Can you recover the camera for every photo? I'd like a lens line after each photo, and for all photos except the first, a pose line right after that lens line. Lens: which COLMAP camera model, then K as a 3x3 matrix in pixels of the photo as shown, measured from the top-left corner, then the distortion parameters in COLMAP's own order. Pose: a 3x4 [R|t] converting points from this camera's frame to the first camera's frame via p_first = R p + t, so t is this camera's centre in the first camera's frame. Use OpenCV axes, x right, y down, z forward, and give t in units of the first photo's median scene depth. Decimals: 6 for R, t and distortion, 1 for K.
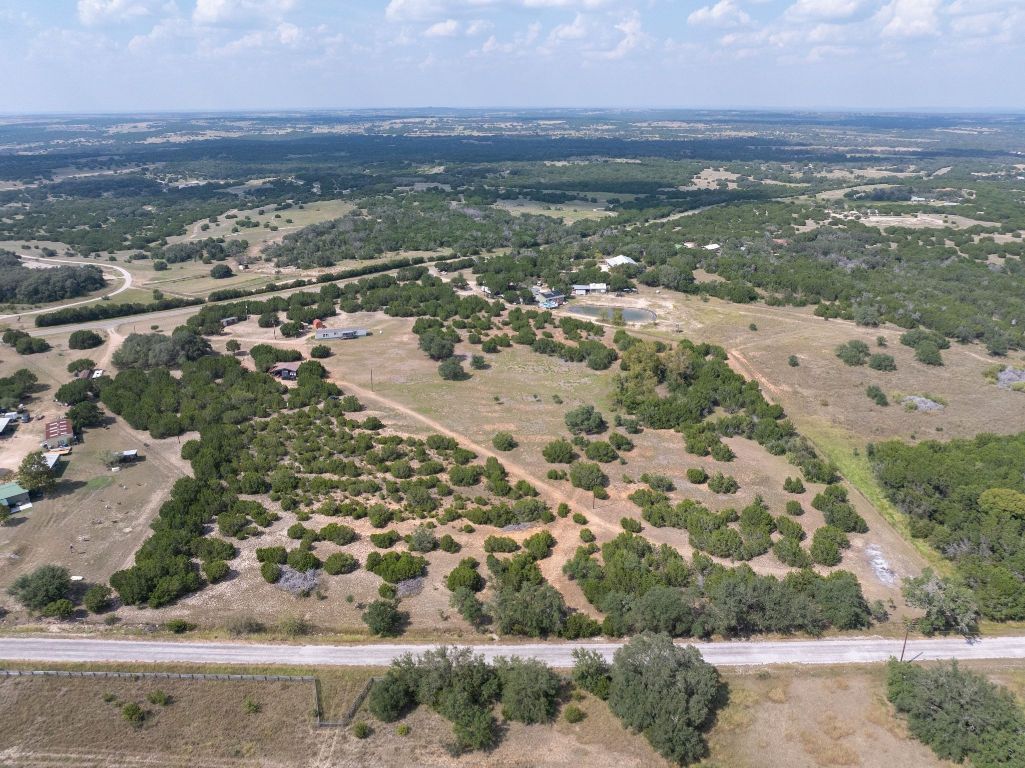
lens RADIAL K [[720.4, 0, 516.6], [0, 720.4, 383.1], [0, 0, 1]] dist [-0.056894, 0.028404]
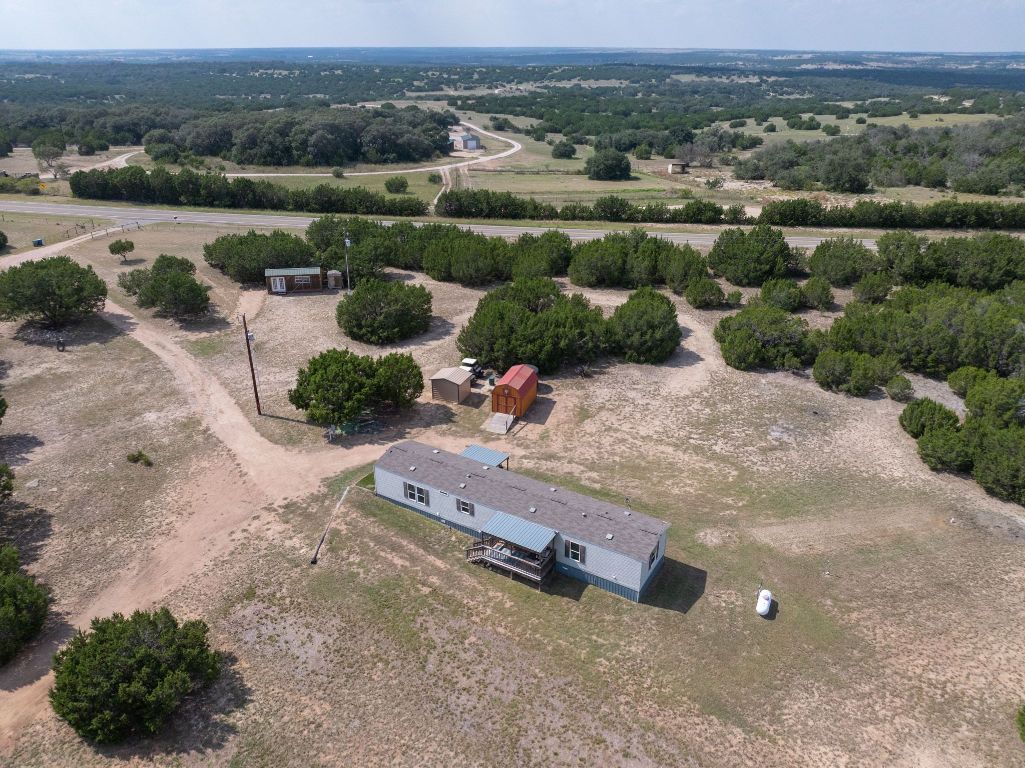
lens RADIAL K [[720.4, 0, 516.6], [0, 720.4, 383.1], [0, 0, 1]] dist [-0.056894, 0.028404]
pose [[0.669822, 0.319189, -0.670416, -0.051701], [-0.272265, 0.945582, 0.178173, -0.044527], [0.690804, 0.063187, 0.720276, 0.314669]]
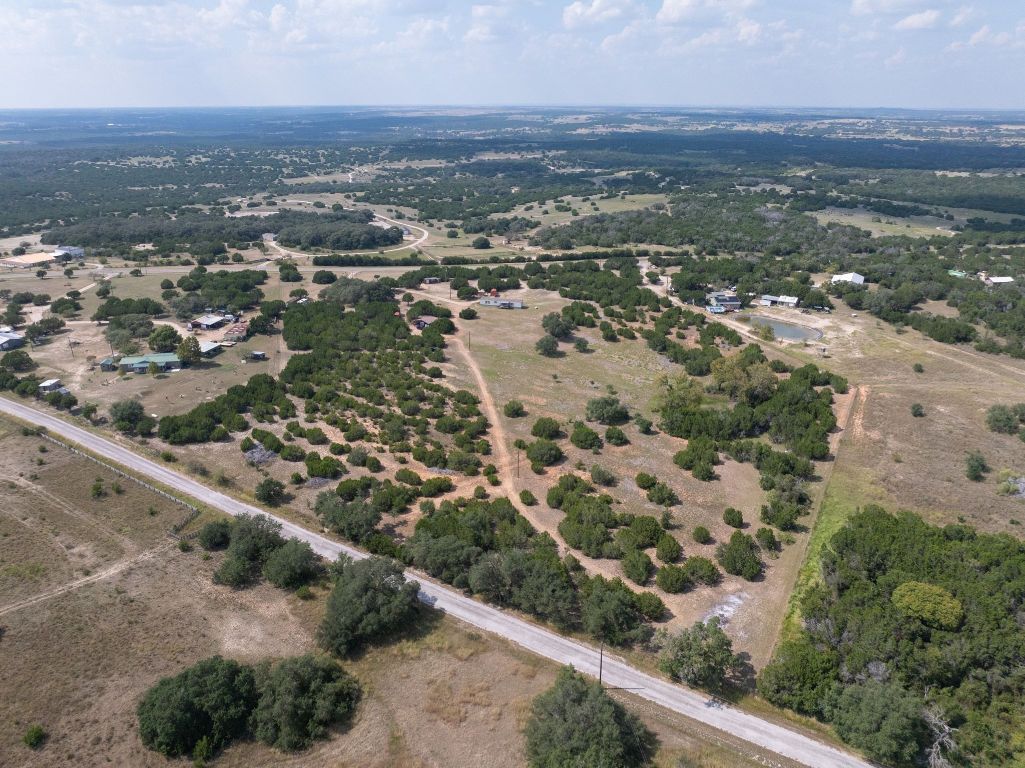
lens RADIAL K [[720.4, 0, 516.6], [0, 720.4, 383.1], [0, 0, 1]] dist [-0.056894, 0.028404]
pose [[0.841156, 0.199213, -0.502763, 0.132983], [-0.197359, 0.978639, 0.057578, -0.005439], [0.503494, 0.050793, 0.862505, 0.013003]]
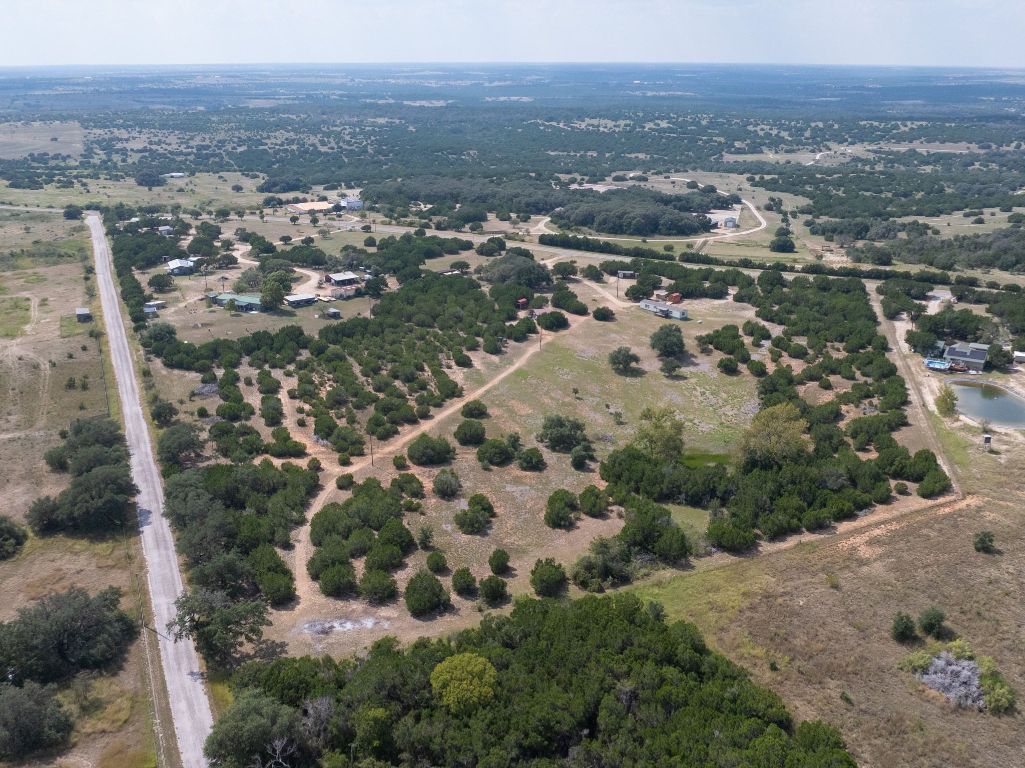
lens RADIAL K [[988.6, 0, 512.5], [0, 988.6, 384.0], [0, 0, 1]] dist [-0.005251, 0.001021]
pose [[0.348796, 0.293397, -0.890090, 0.284267], [-0.337488, 0.925340, 0.172766, -0.046940], [0.874324, 0.240135, 0.421773, 0.123968]]
